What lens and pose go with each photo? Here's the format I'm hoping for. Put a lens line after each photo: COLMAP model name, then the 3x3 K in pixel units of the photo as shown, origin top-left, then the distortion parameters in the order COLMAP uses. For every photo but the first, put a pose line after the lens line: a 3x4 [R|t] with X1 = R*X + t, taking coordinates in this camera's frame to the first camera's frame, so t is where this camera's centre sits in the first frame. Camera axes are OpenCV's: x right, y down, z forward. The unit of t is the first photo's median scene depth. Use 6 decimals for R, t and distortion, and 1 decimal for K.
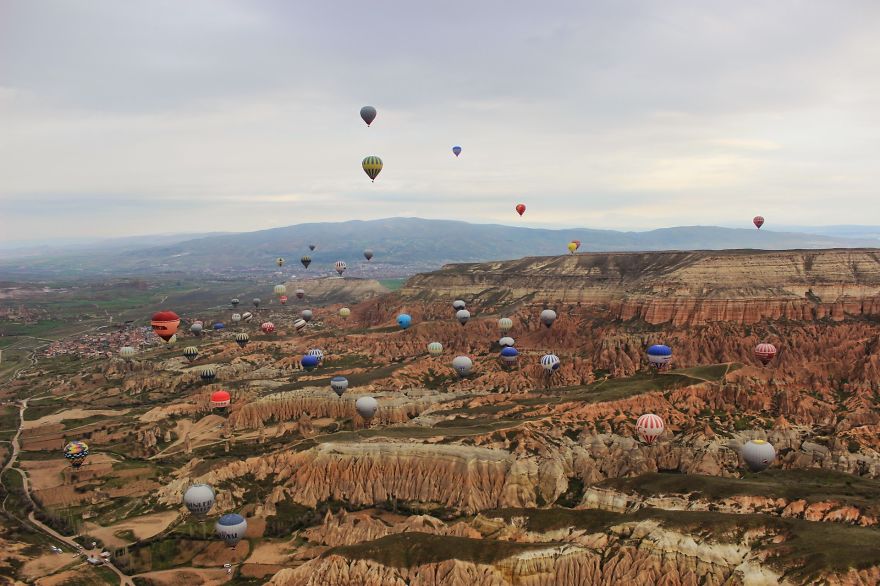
lens RADIAL K [[730.2, 0, 439.9], [0, 730.2, 293.1], [0, 0, 1]] dist [-0.083618, -0.001515]
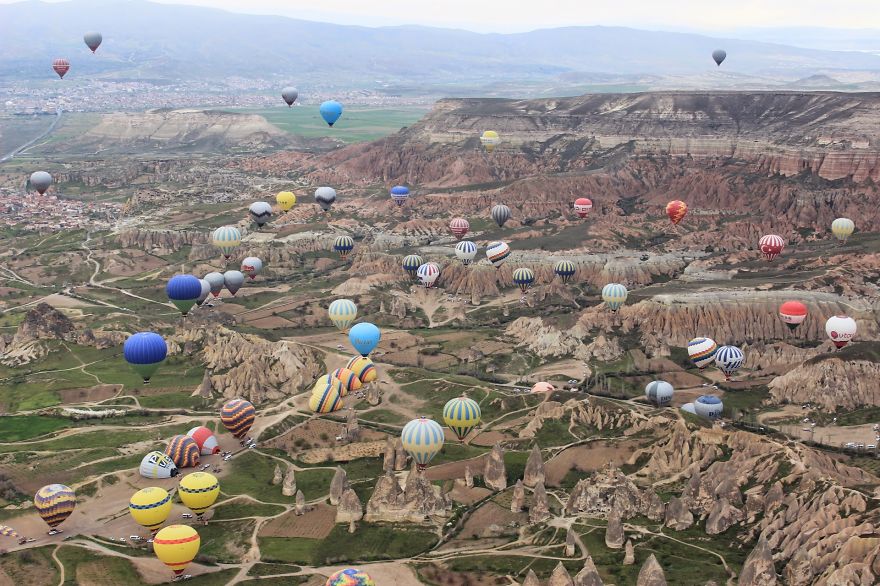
lens RADIAL K [[1290.9, 0, 440.0], [0, 1290.9, 293.0], [0, 0, 1]] dist [-0.012152, 0.000000]
pose [[0.960506, -0.025644, 0.277073, -0.476649], [-0.009354, 0.992206, 0.124260, -0.009734], [-0.278100, -0.121944, 0.952780, -0.322723]]
